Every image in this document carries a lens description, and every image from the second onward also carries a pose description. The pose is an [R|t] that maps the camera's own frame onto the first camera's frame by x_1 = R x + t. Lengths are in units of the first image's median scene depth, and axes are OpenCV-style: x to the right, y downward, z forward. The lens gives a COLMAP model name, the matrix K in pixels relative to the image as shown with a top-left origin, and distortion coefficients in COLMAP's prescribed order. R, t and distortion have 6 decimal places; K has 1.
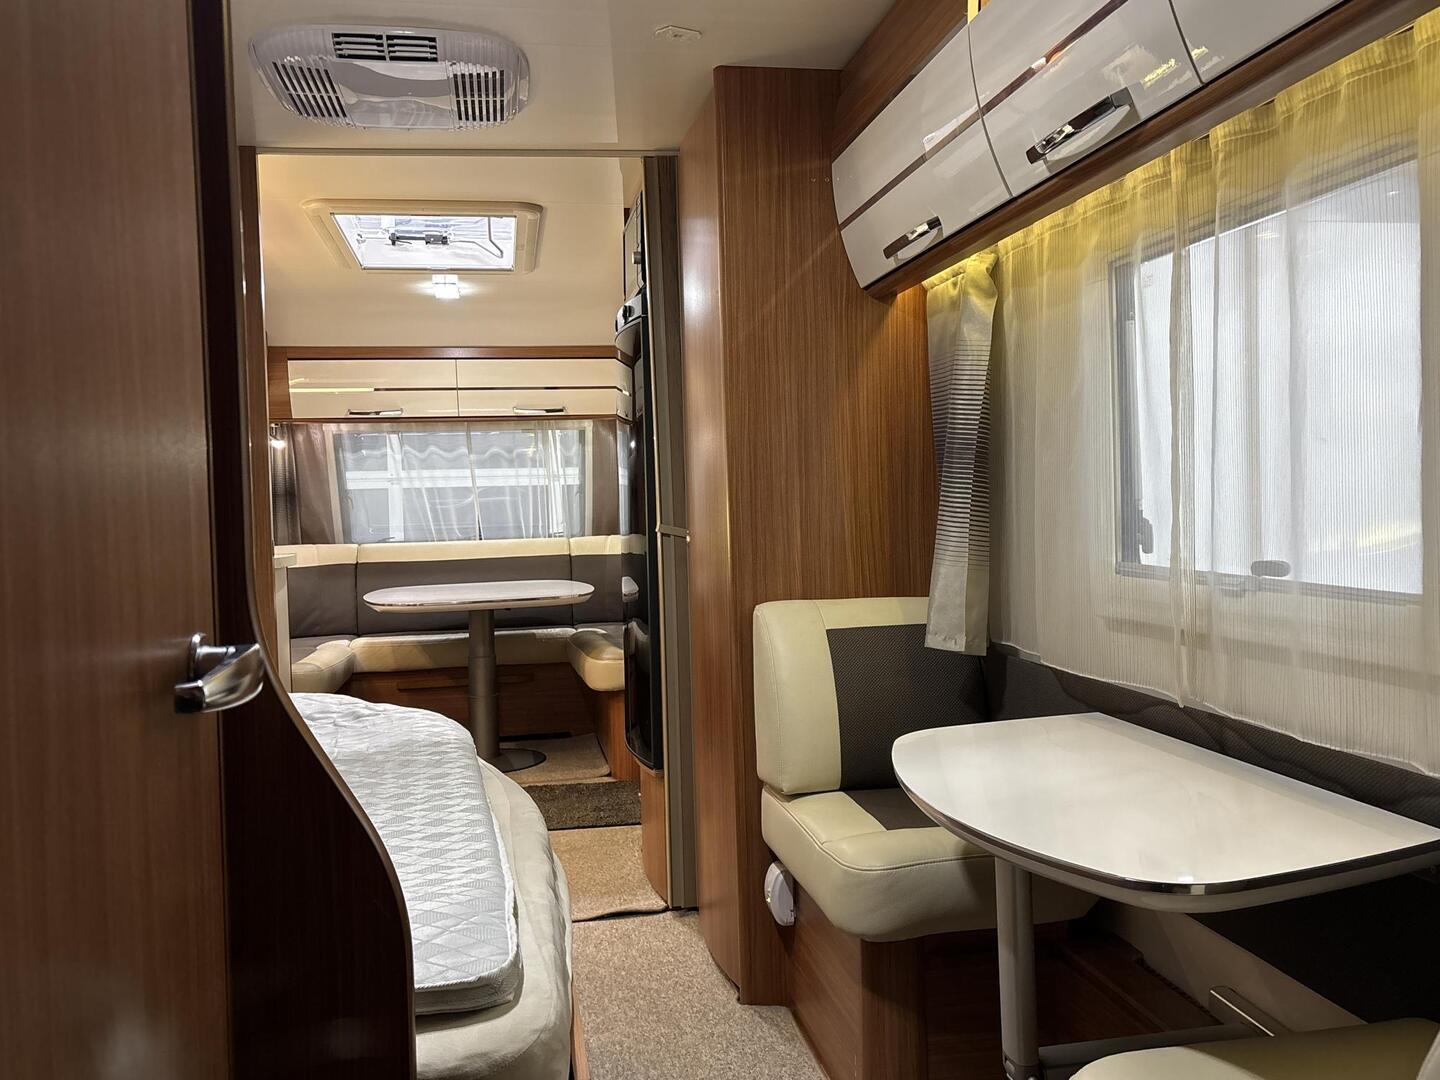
lens RADIAL K [[1163.4, 0, 716.4], [0, 1163.4, 545.8], [0, 0, 1]] dist [0.036174, -0.006243]
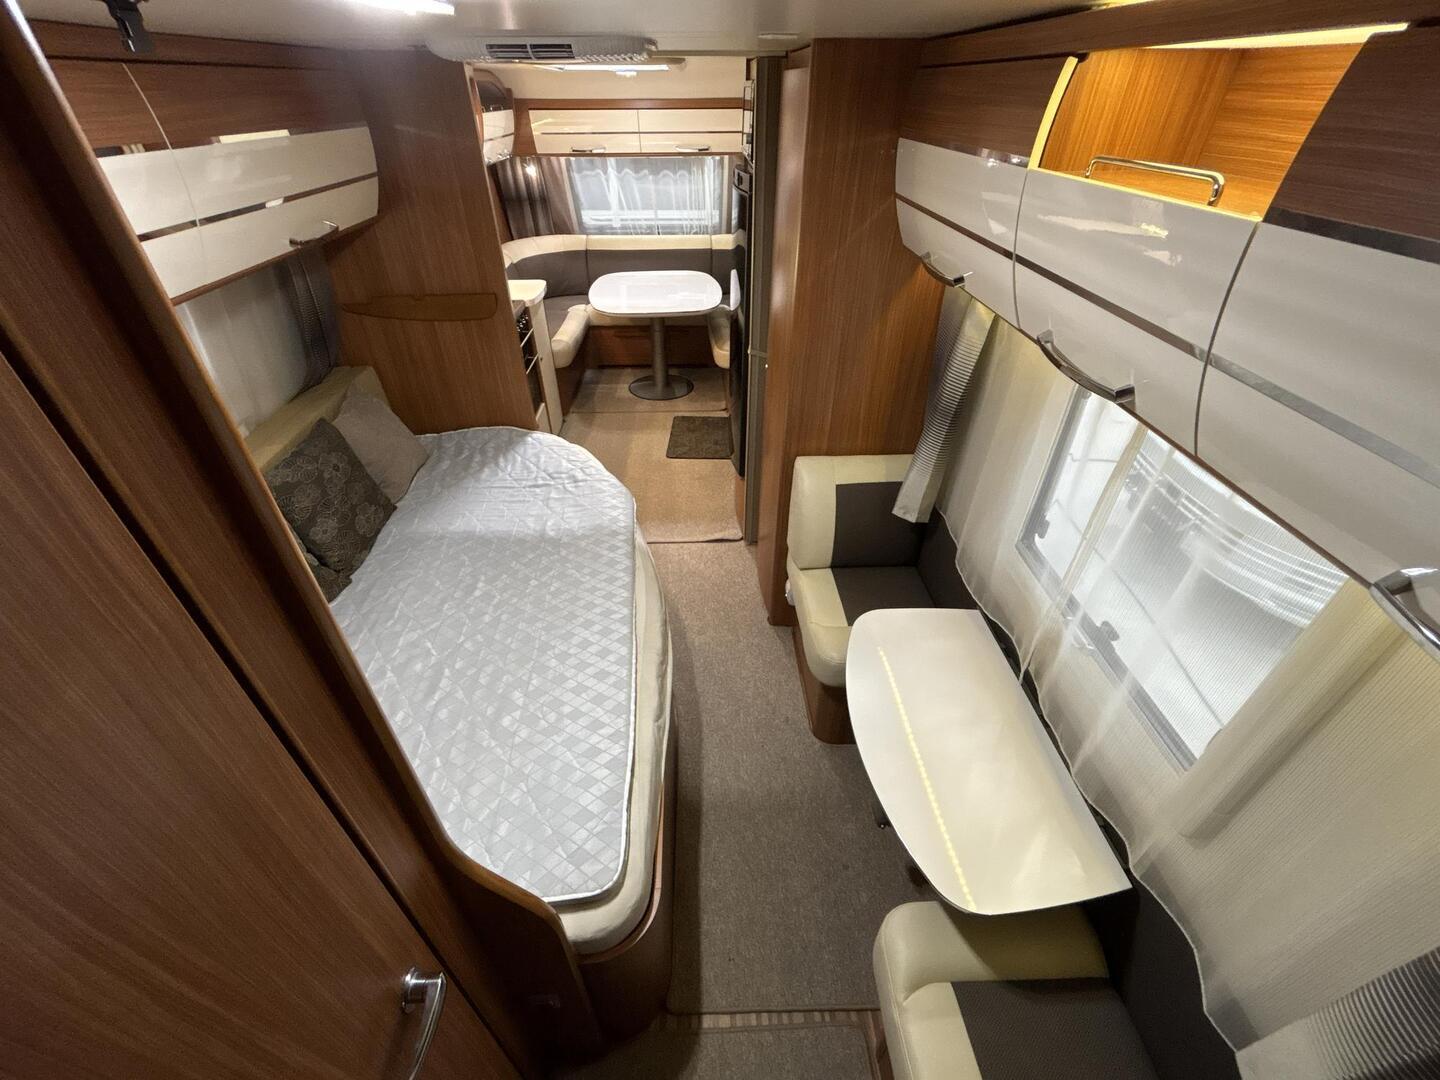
lens RADIAL K [[585.6, 0, 716.0], [0, 585.6, 538.1], [0, 0, 1]] dist [-0.003671, 0.000478]
pose [[0.989357, 0.107866, -0.097662, 0.012225], [-0.032069, 0.816307, 0.576728, -0.305848], [0.141932, -0.567458, 0.811078, 0.220240]]
